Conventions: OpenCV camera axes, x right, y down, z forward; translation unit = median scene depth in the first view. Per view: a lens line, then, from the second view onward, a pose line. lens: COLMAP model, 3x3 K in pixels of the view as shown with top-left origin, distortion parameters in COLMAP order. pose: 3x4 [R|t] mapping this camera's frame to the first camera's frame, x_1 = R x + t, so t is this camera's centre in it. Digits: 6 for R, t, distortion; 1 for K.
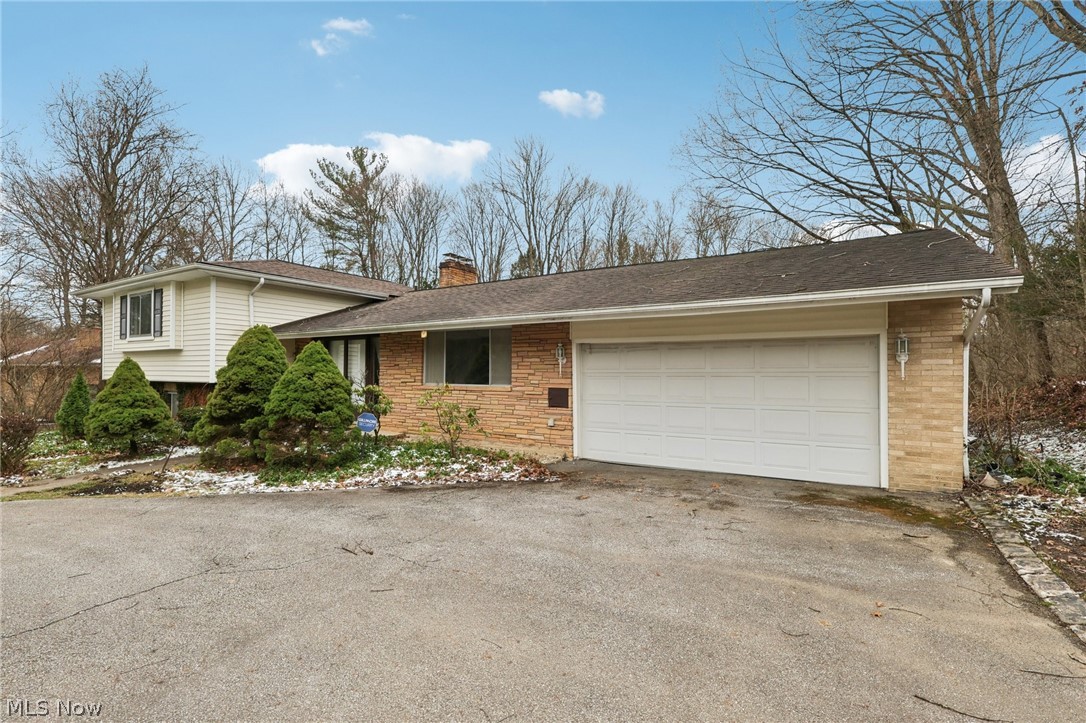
lens RADIAL K [[502.8, 0, 543.0], [0, 502.8, 361.5], [0, 0, 1]] dist [0.000878, 0.000095]
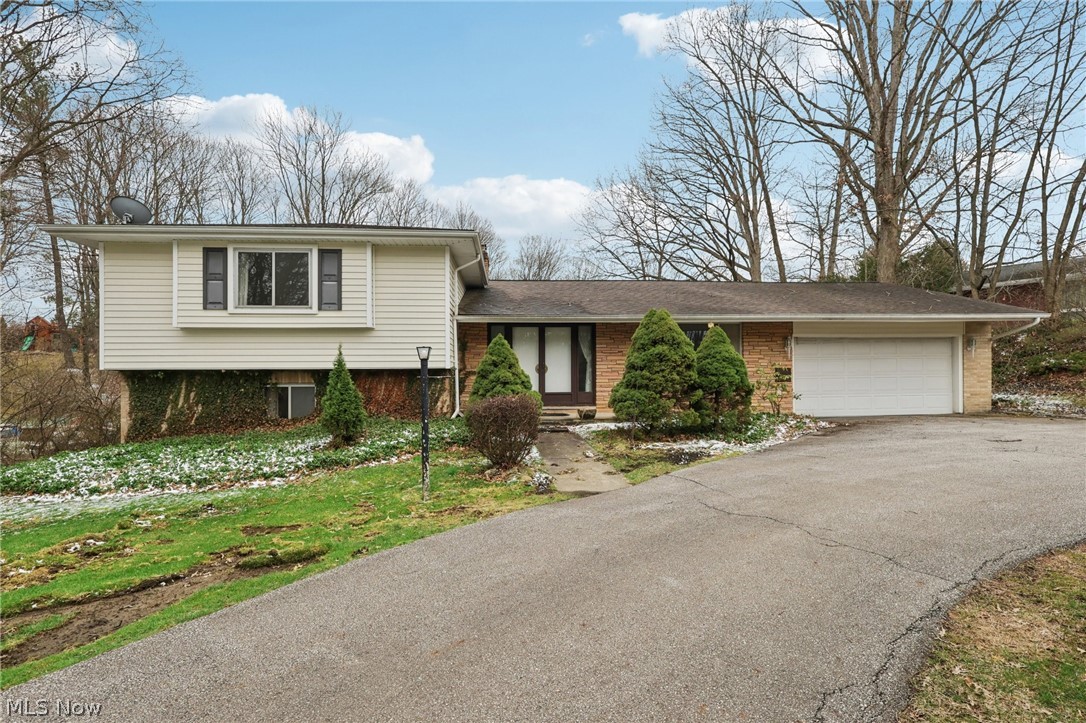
lens RADIAL K [[502.8, 0, 543.0], [0, 502.8, 361.5], [0, 0, 1]] dist [0.000878, 0.000095]
pose [[0.811984, 0.010891, 0.583579, -1.033338], [-0.003099, 0.999892, -0.014349, 0.043818], [-0.583672, 0.009842, 0.811930, 0.185018]]
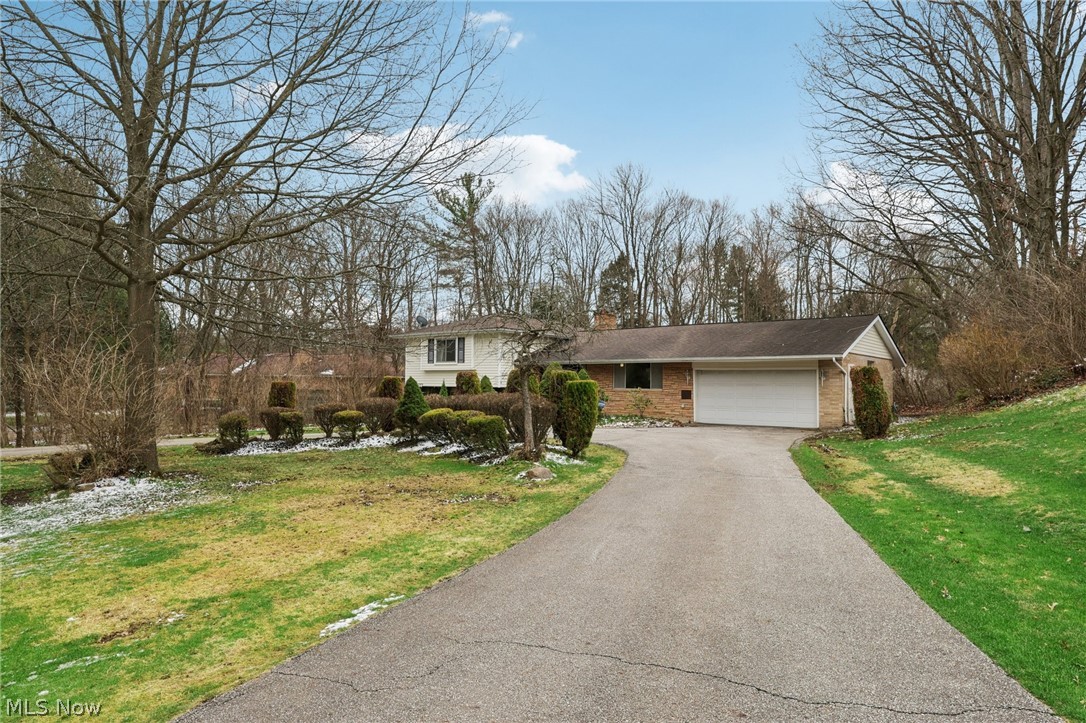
lens RADIAL K [[637.3, 0, 543.0], [0, 637.3, 361.5], [0, 0, 1]] dist [0.000950, -0.000040]
pose [[0.993490, 0.001410, -0.113908, -0.213826], [-0.002997, 0.999901, -0.013759, -0.025430], [0.113877, 0.014010, 0.993396, -1.430340]]
